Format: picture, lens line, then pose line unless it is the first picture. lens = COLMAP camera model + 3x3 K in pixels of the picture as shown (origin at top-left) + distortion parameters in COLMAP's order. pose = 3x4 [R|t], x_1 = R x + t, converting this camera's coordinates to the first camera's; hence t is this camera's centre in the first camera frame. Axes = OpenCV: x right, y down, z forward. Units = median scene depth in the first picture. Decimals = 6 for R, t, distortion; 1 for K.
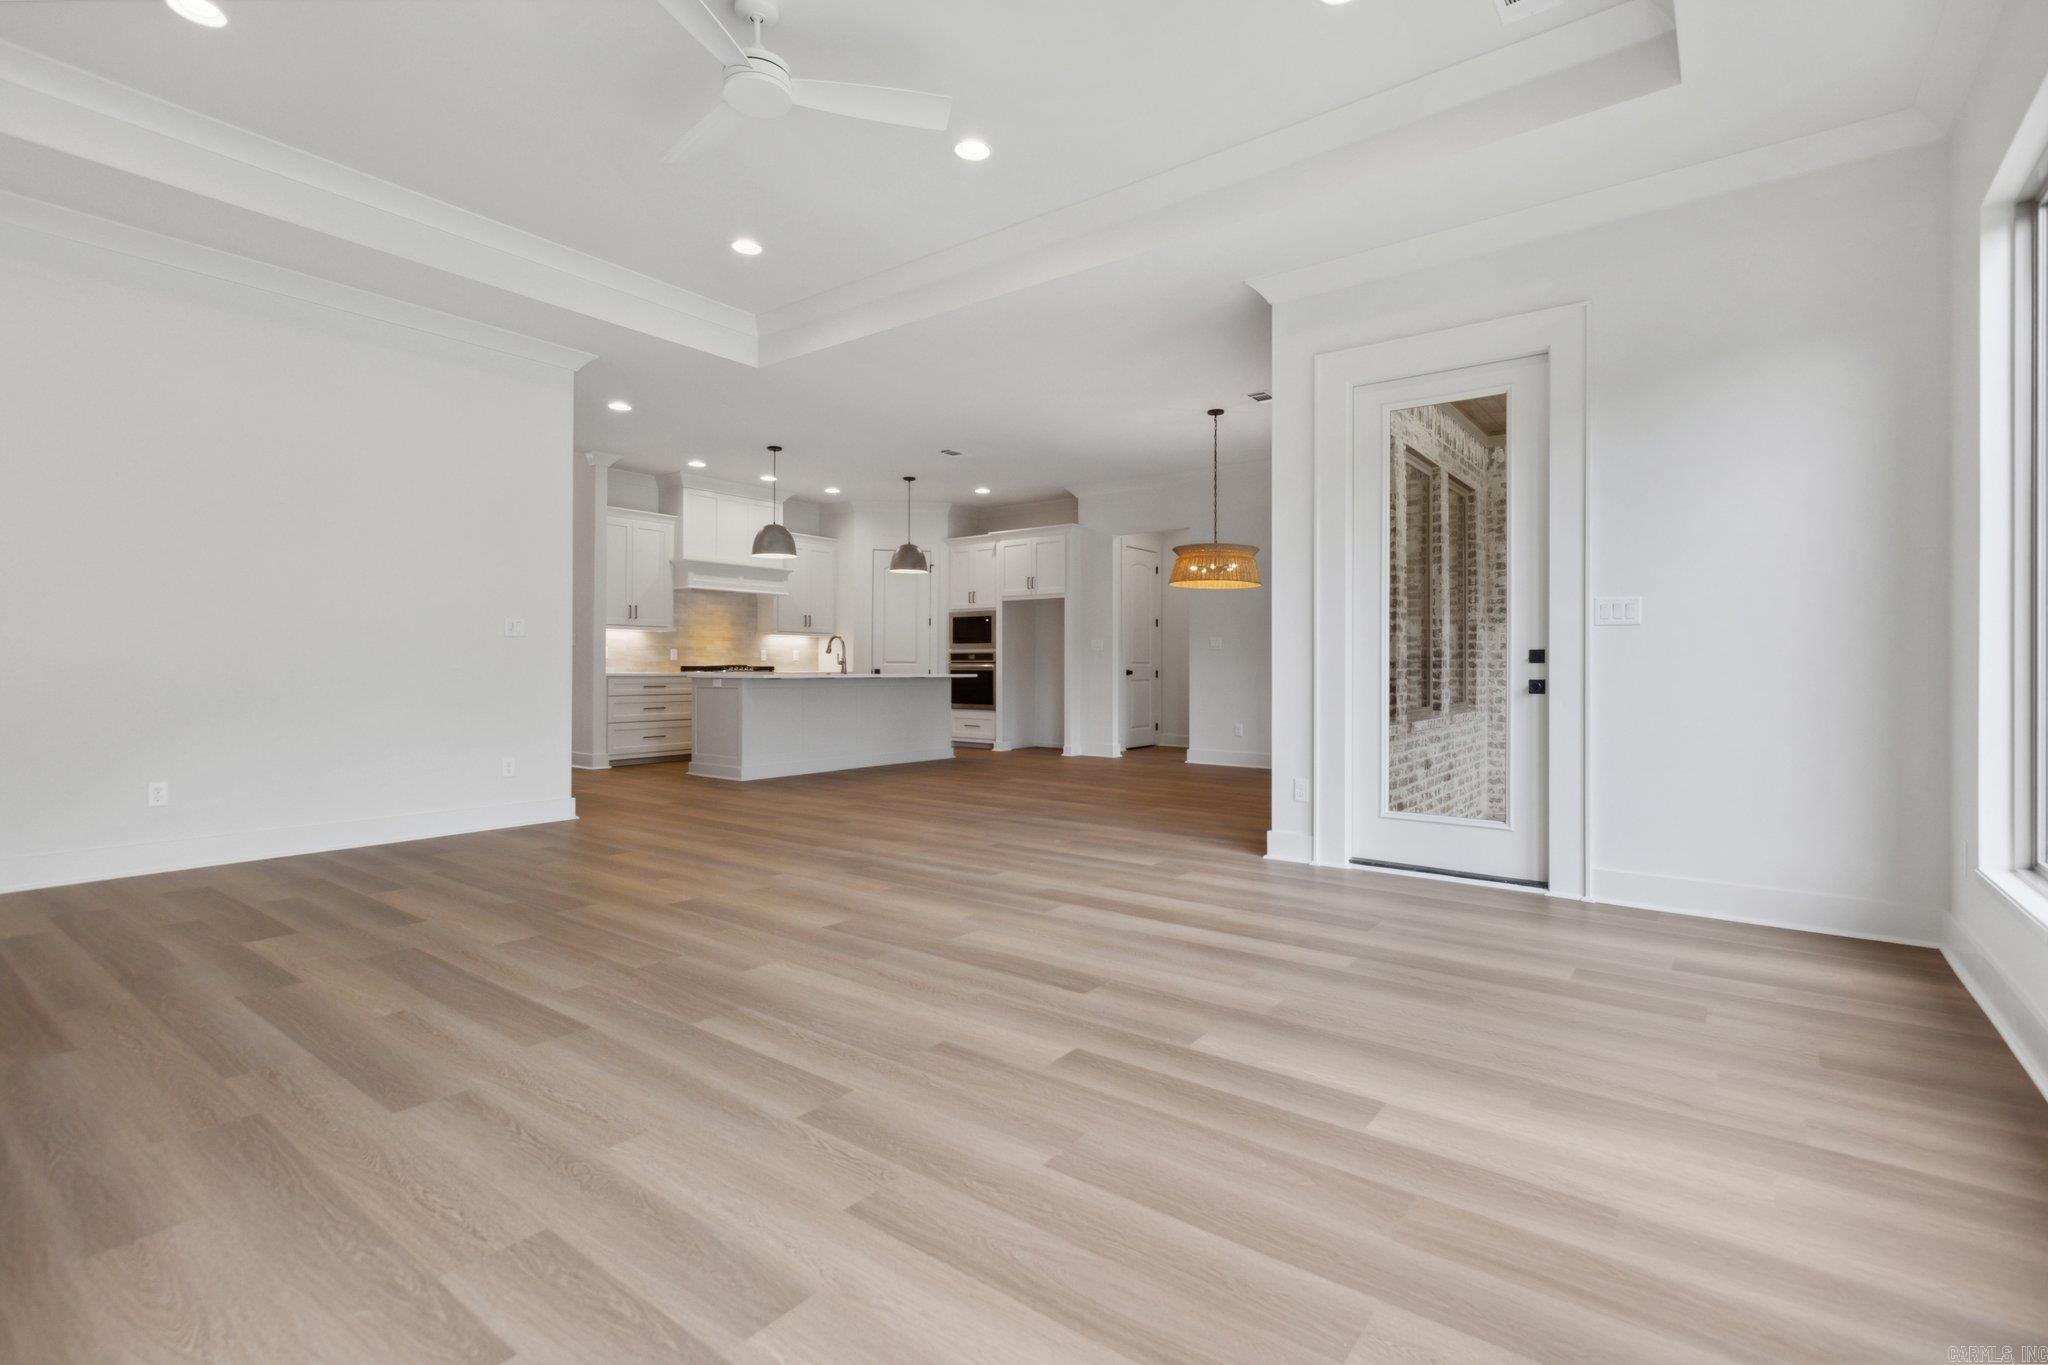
lens RADIAL K [[962.1, 0, 1030.8], [0, 962.1, 671.4], [0, 0, 1]] dist [0.001679, 0.000143]
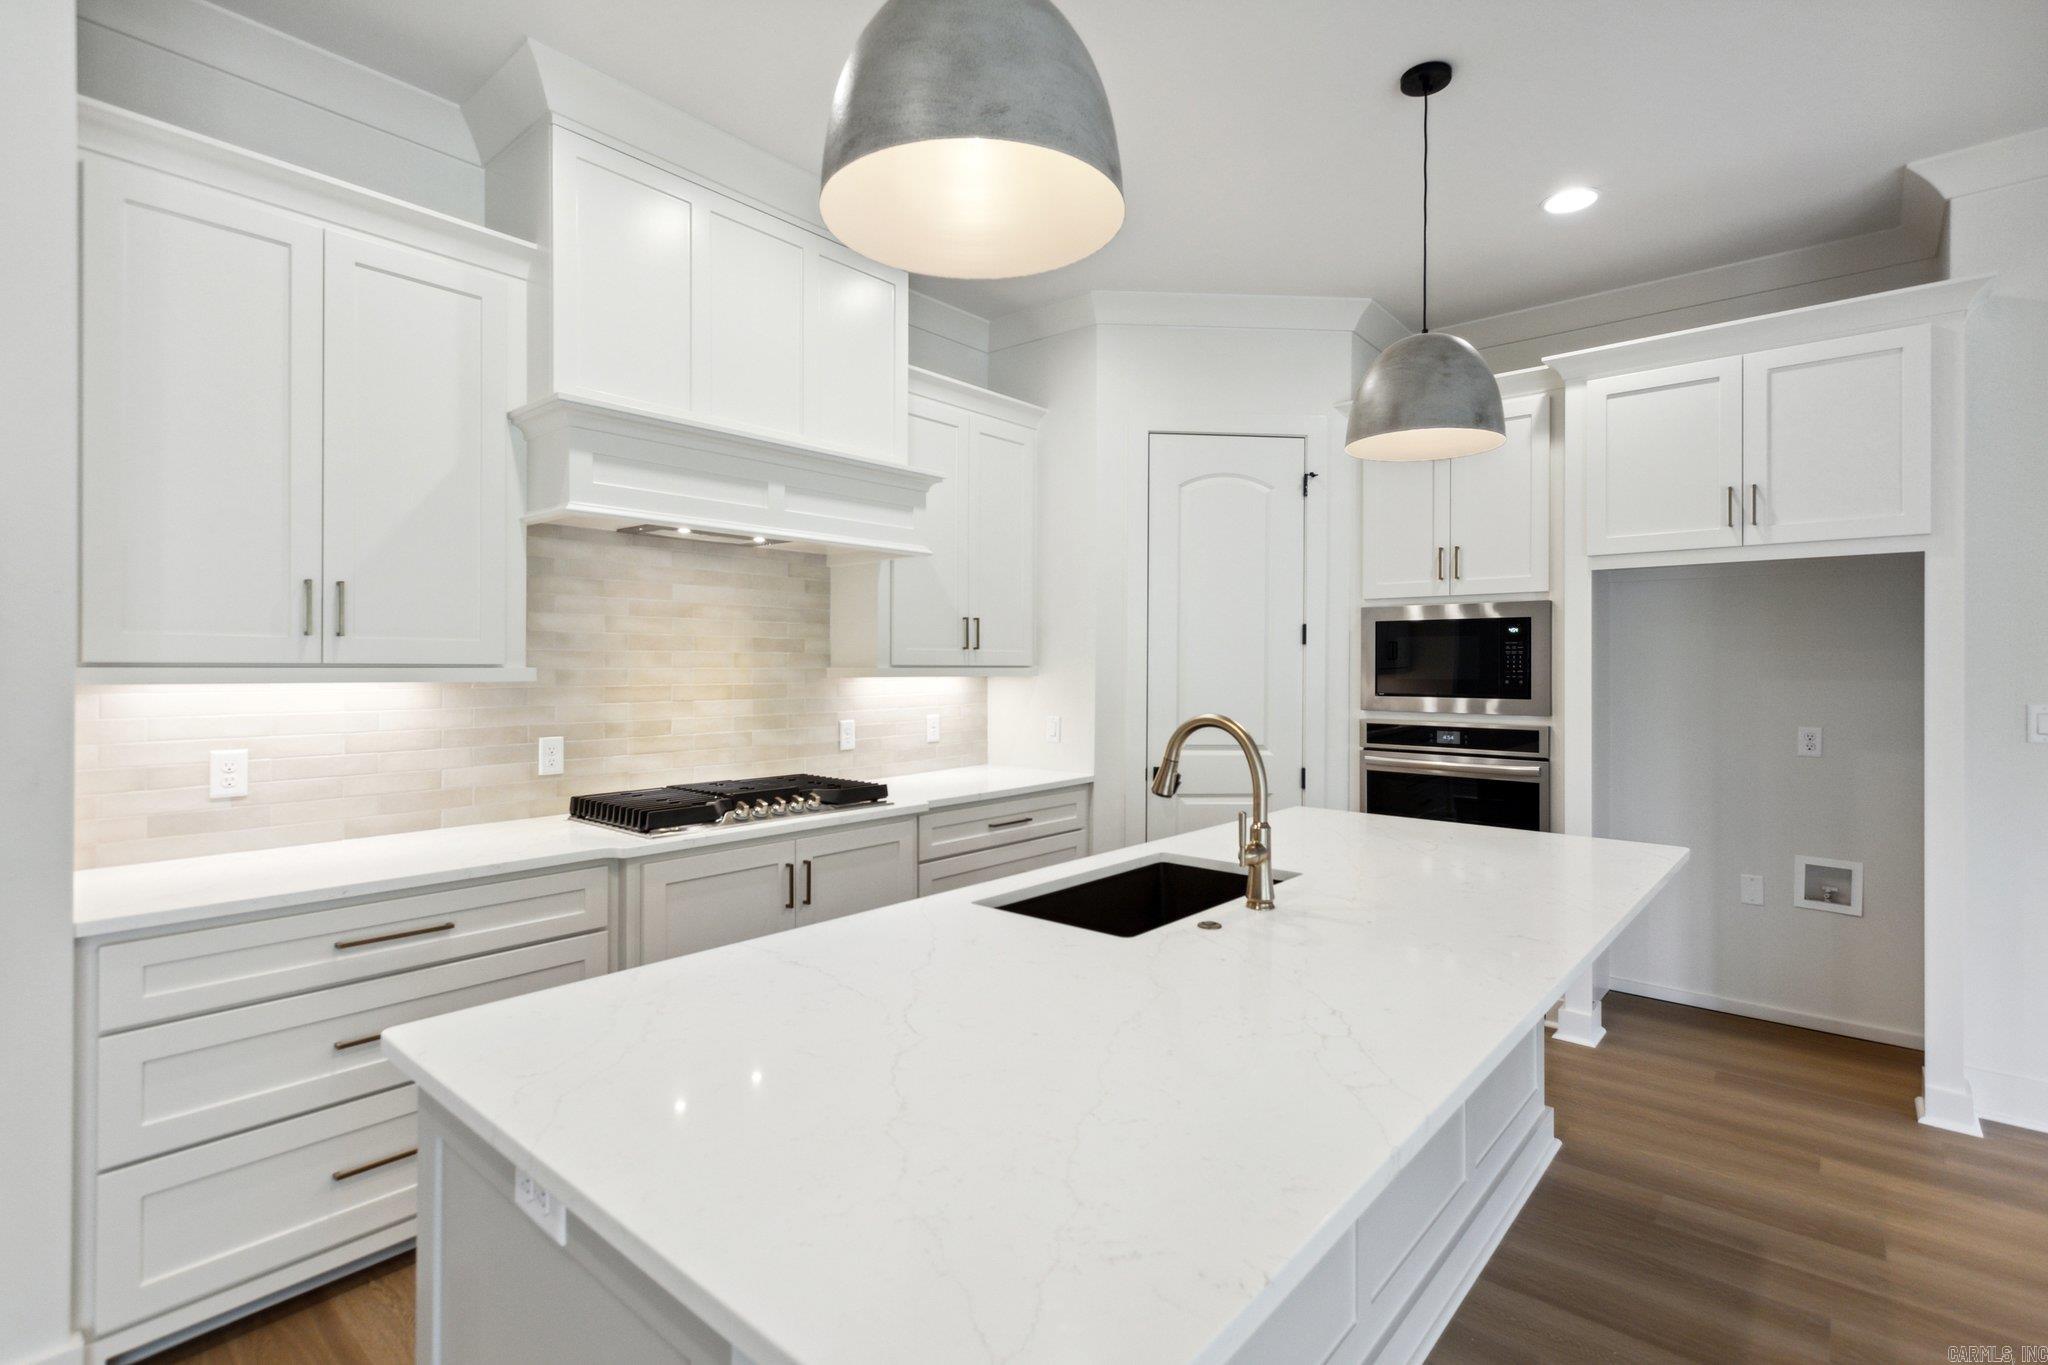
lens RADIAL K [[962.1, 0, 1030.8], [0, 962.1, 671.4], [0, 0, 1]] dist [0.001679, 0.000143]
pose [[0.998385, -0.001113, -0.056795, -0.203190], [0.001117, 0.999999, 0.000046, -0.041161], [0.056795, -0.000109, 0.998386, 0.695641]]
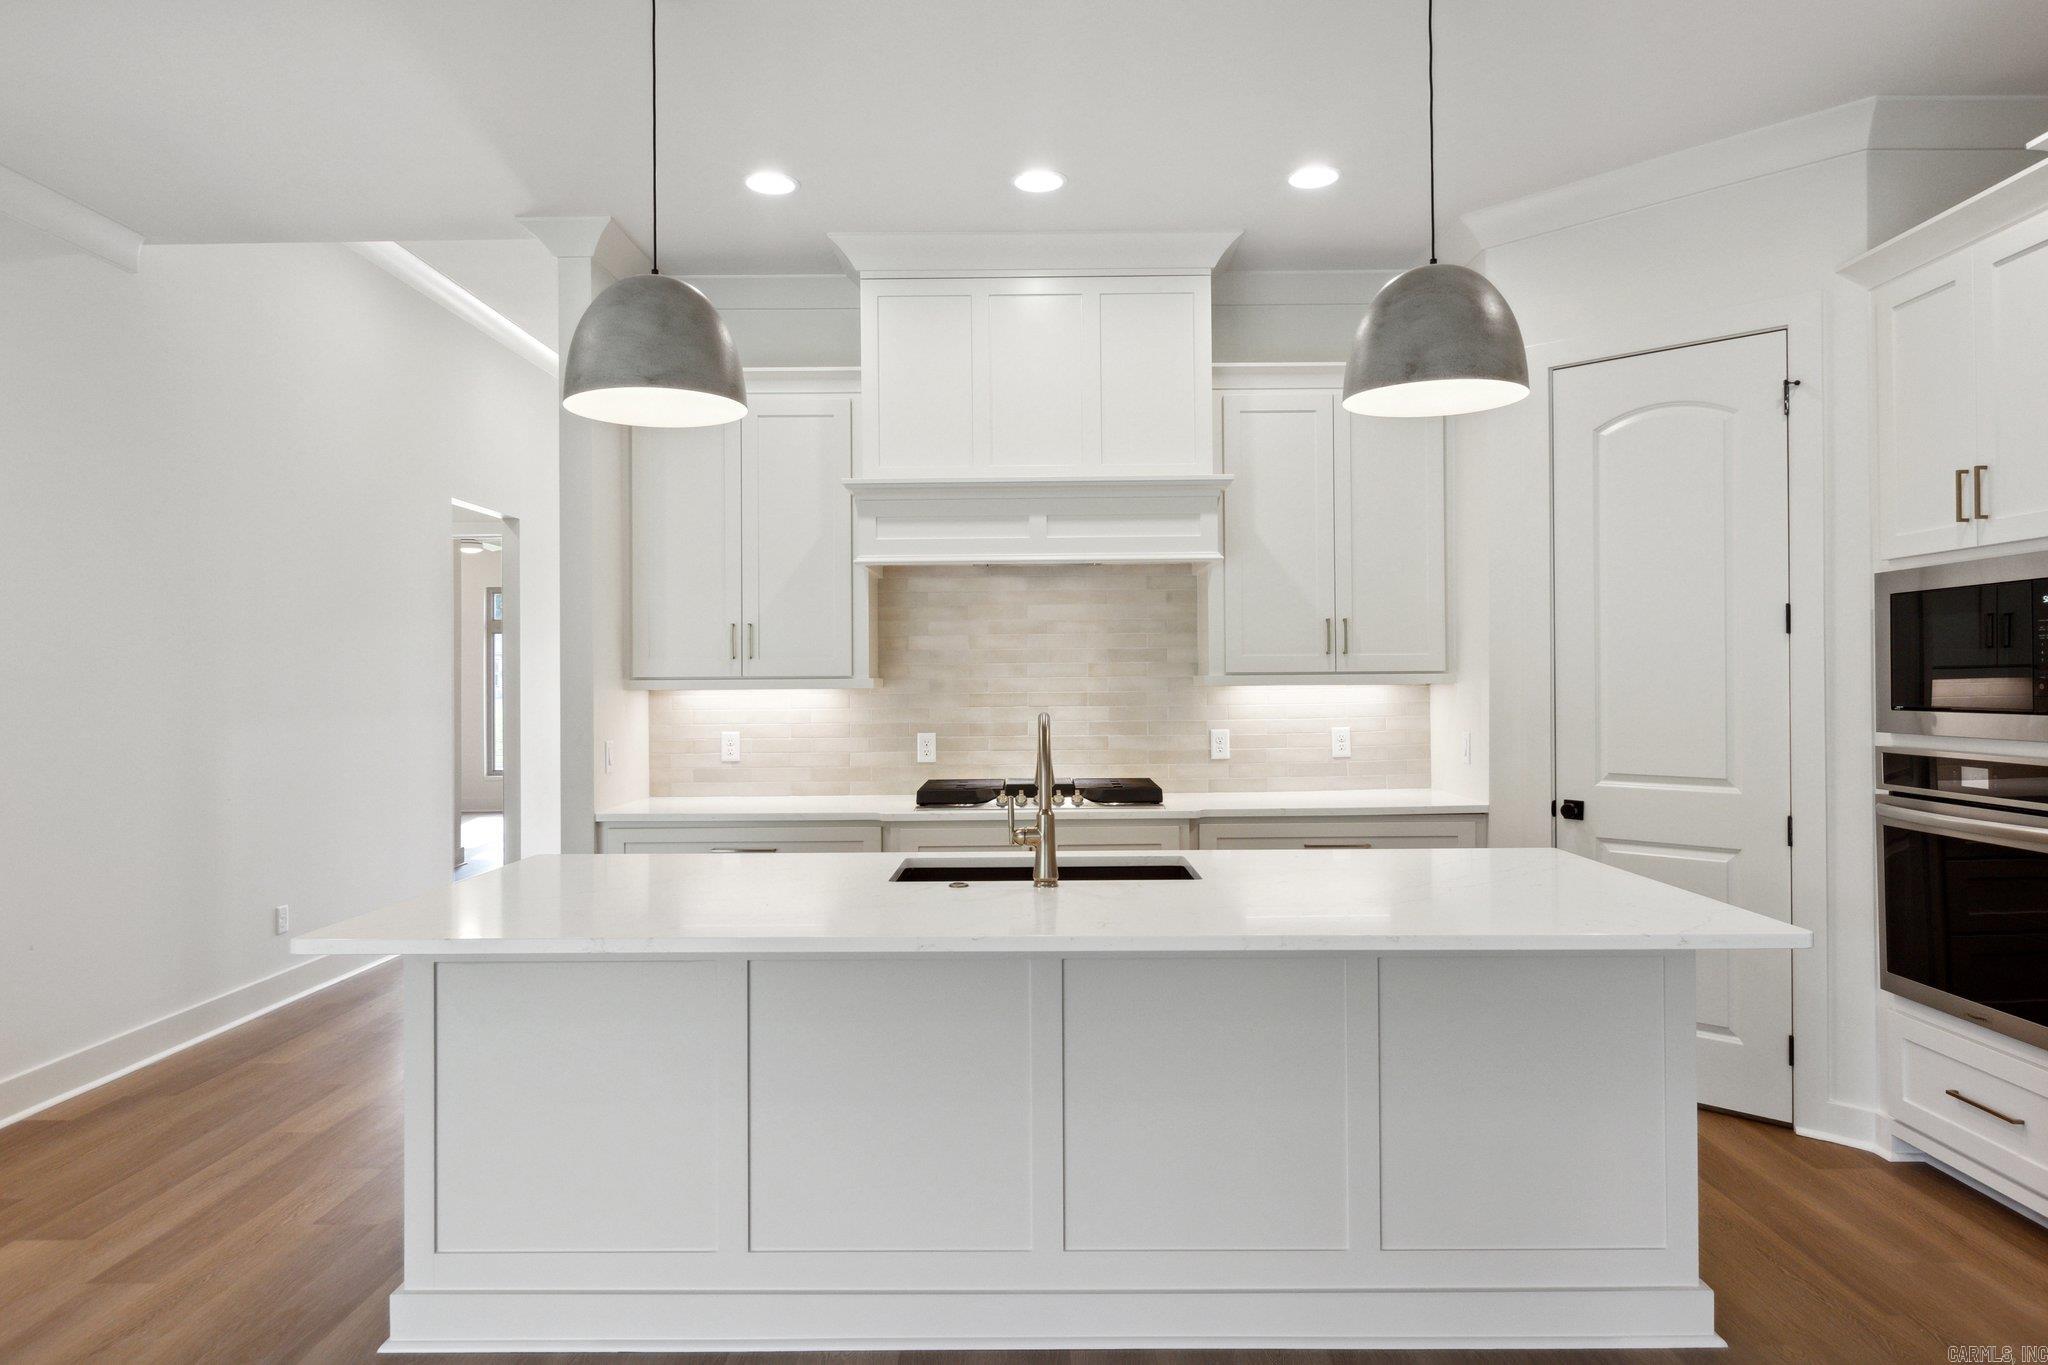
lens RADIAL K [[1248.3, 0, 1024.0], [0, 1248.3, 682.5], [0, 0, 1]] dist [-0.004116, -0.001079]
pose [[0.600803, -0.009023, -0.799346, 0.033609], [0.006607, 0.999958, -0.006321, -0.037697], [0.799370, -0.001483, 0.600838, 0.718132]]
